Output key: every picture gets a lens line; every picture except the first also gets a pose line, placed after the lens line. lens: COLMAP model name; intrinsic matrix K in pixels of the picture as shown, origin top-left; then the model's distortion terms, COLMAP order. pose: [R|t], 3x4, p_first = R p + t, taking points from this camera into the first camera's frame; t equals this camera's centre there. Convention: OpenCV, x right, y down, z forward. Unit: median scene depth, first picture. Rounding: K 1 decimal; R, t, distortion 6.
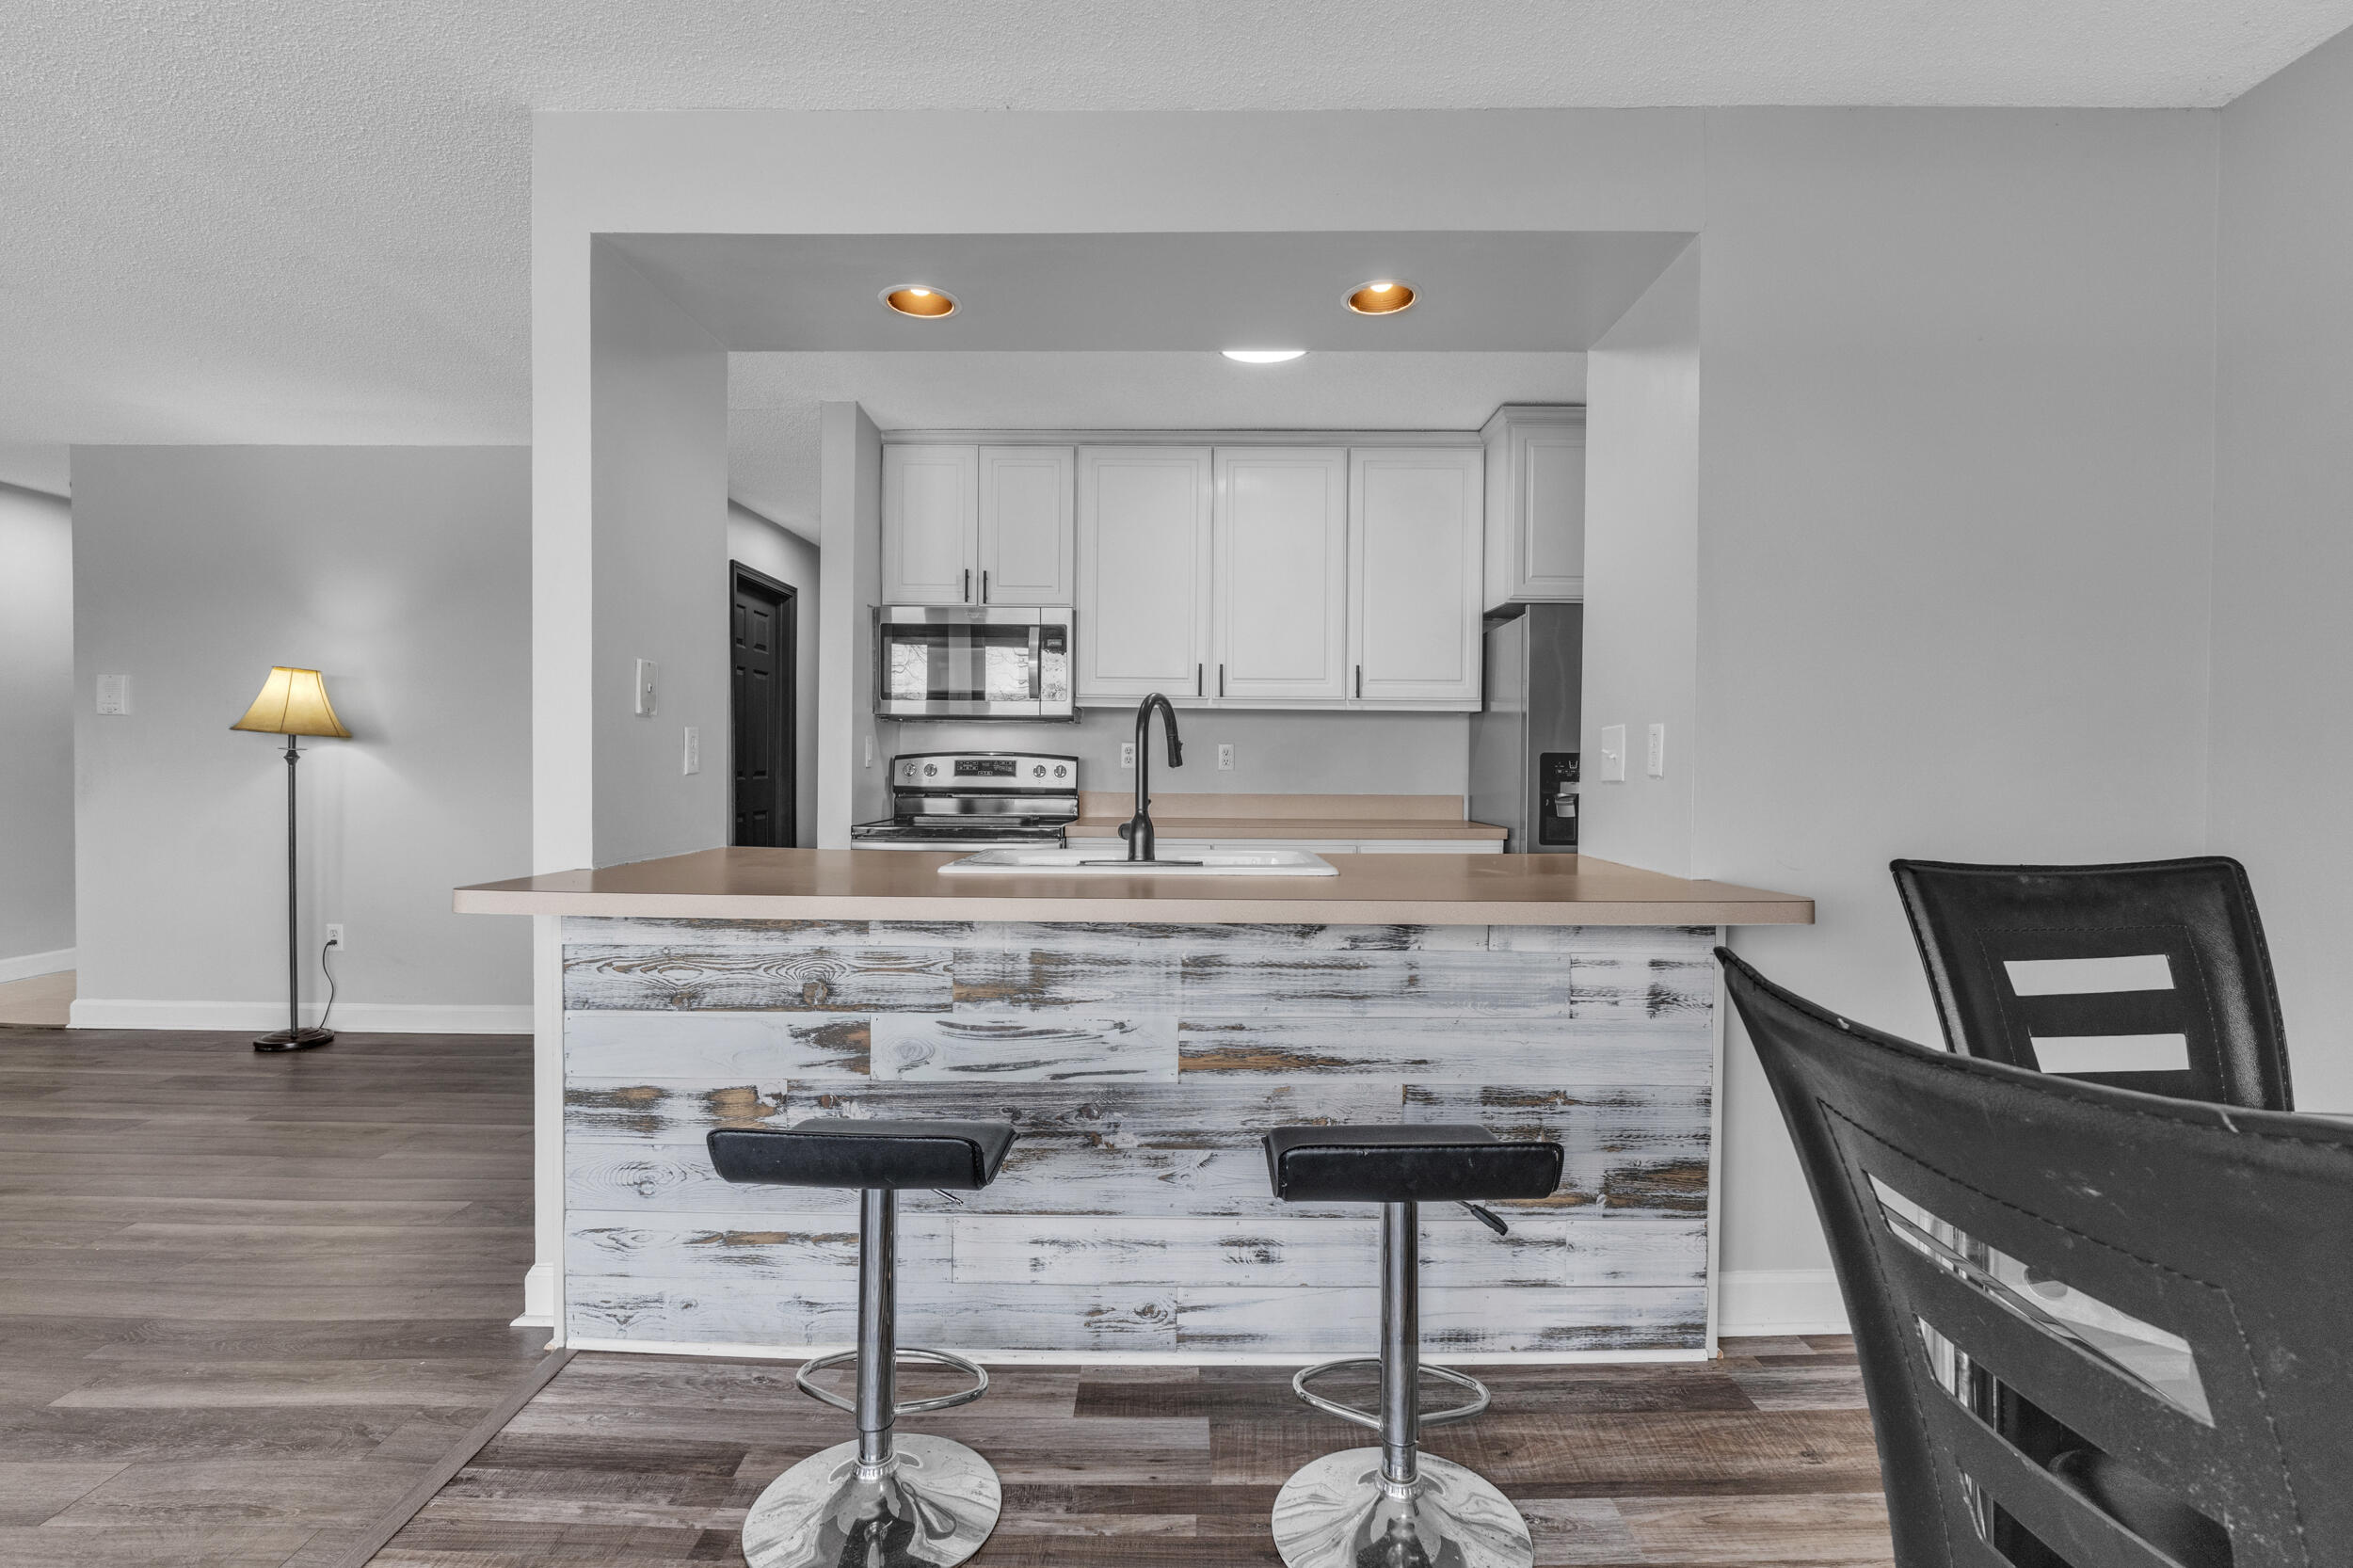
lens RADIAL K [[1076.0, 0, 1179.8], [0, 1076.0, 780.3], [0, 0, 1]] dist [-0.010774, 0.000142]
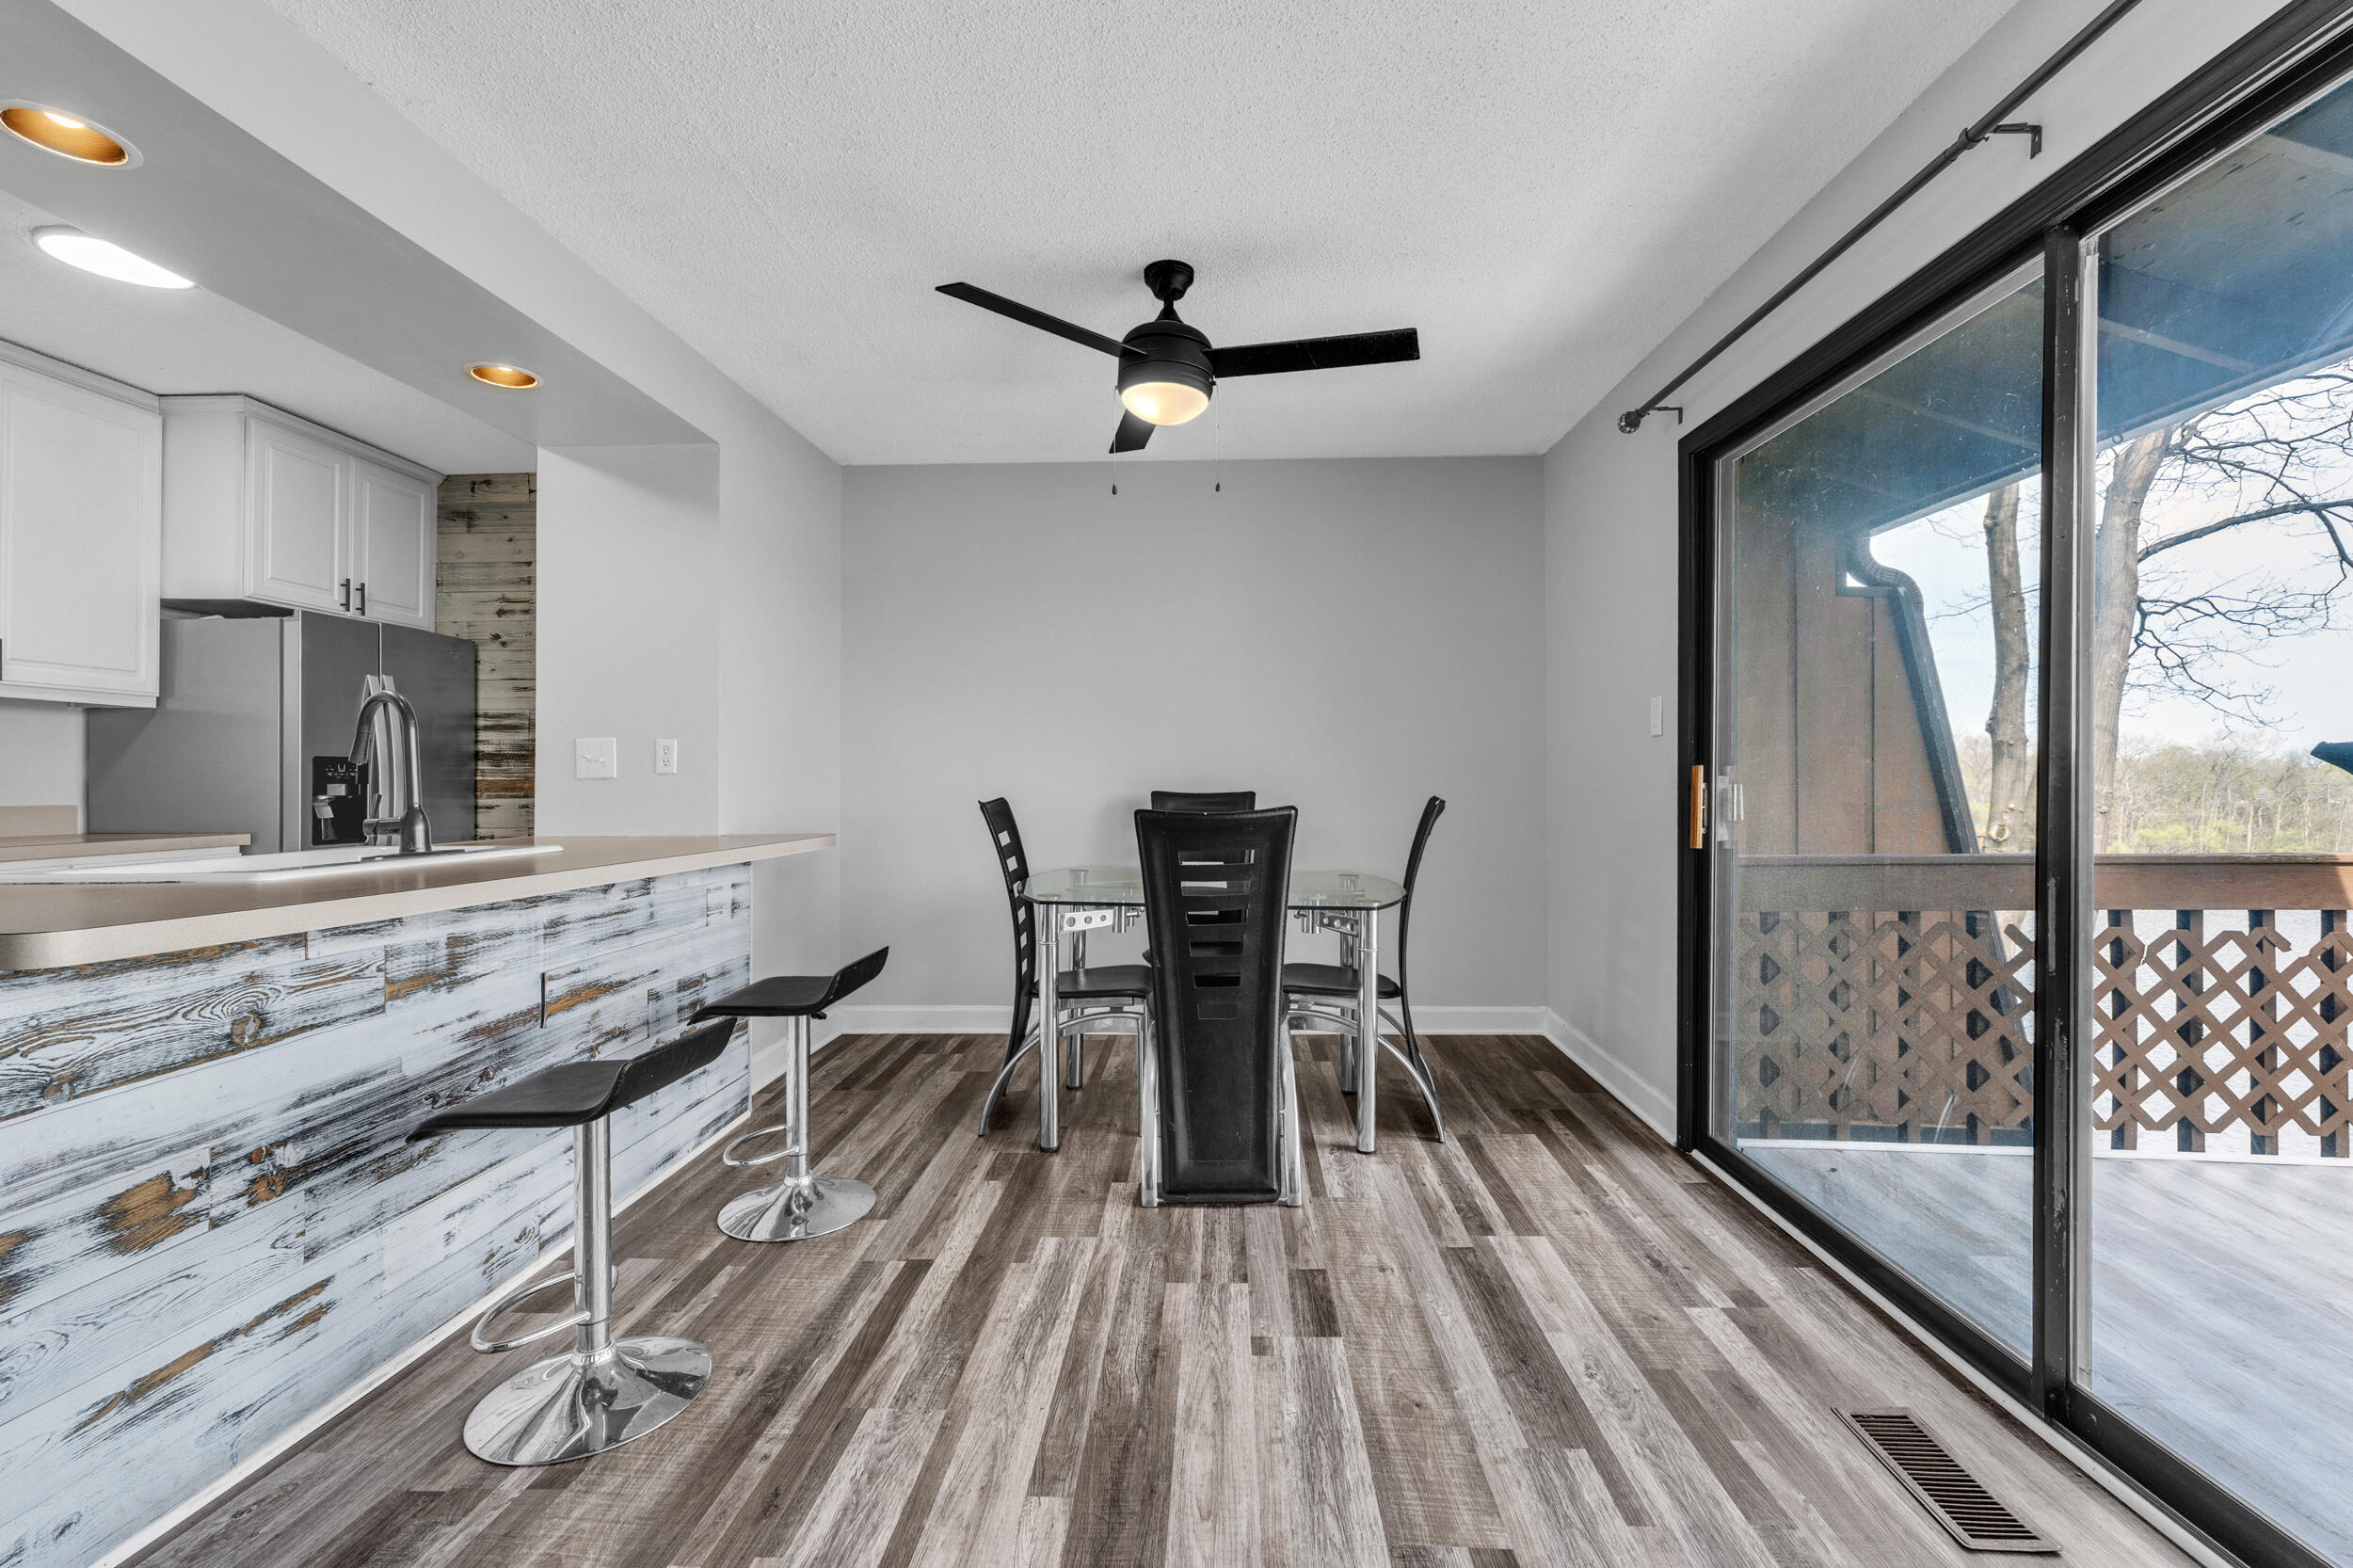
lens RADIAL K [[1017.7, 0, 1180.1], [0, 1017.7, 779.3], [0, 0, 1]] dist [0.005115, -0.000686]
pose [[0.038956, -0.001884, 0.999239, -1.097801], [0.016453, 0.999864, 0.001243, 0.016161], [-0.999105, 0.016392, 0.038981, 0.245213]]
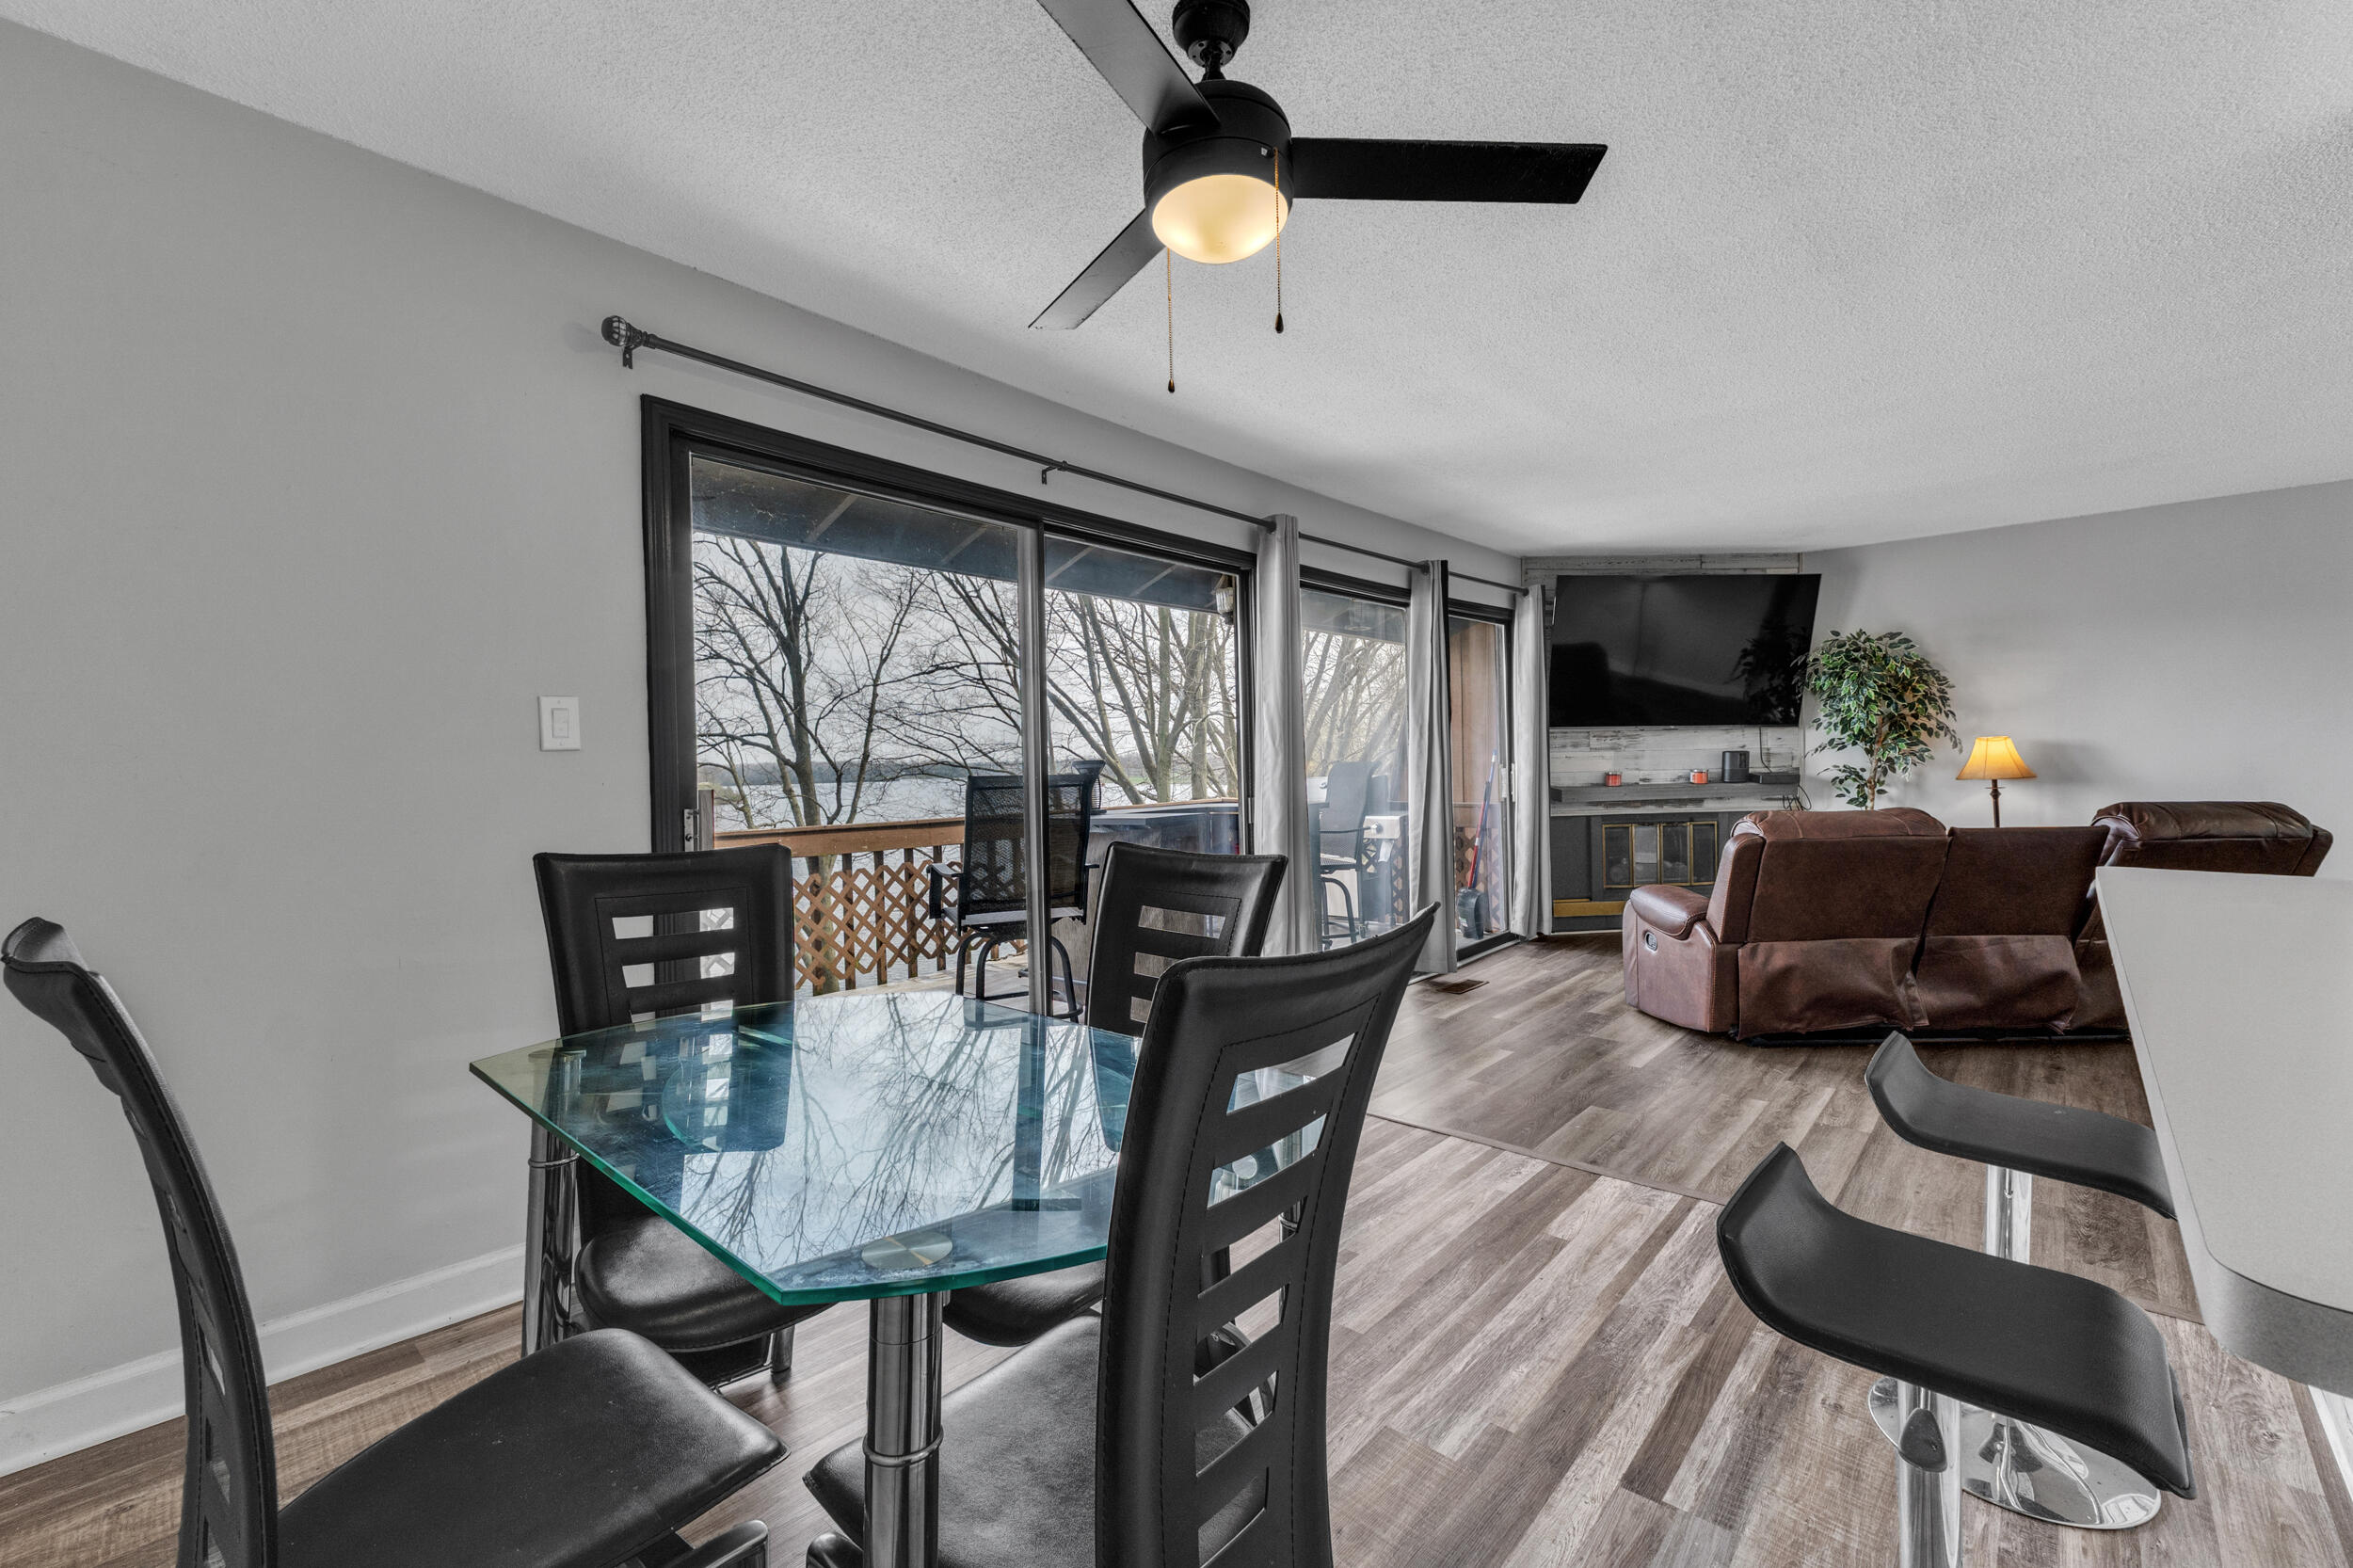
lens RADIAL K [[990.4, 0, 1178.2], [0, 990.4, 779.9], [0, 0, 1]] dist [0.003700, 0.000255]
pose [[-0.664699, 0.014252, -0.746976, 0.846963], [-0.000304, 0.999813, 0.019347, -0.024777], [0.747112, 0.013087, -0.664570, 0.828911]]
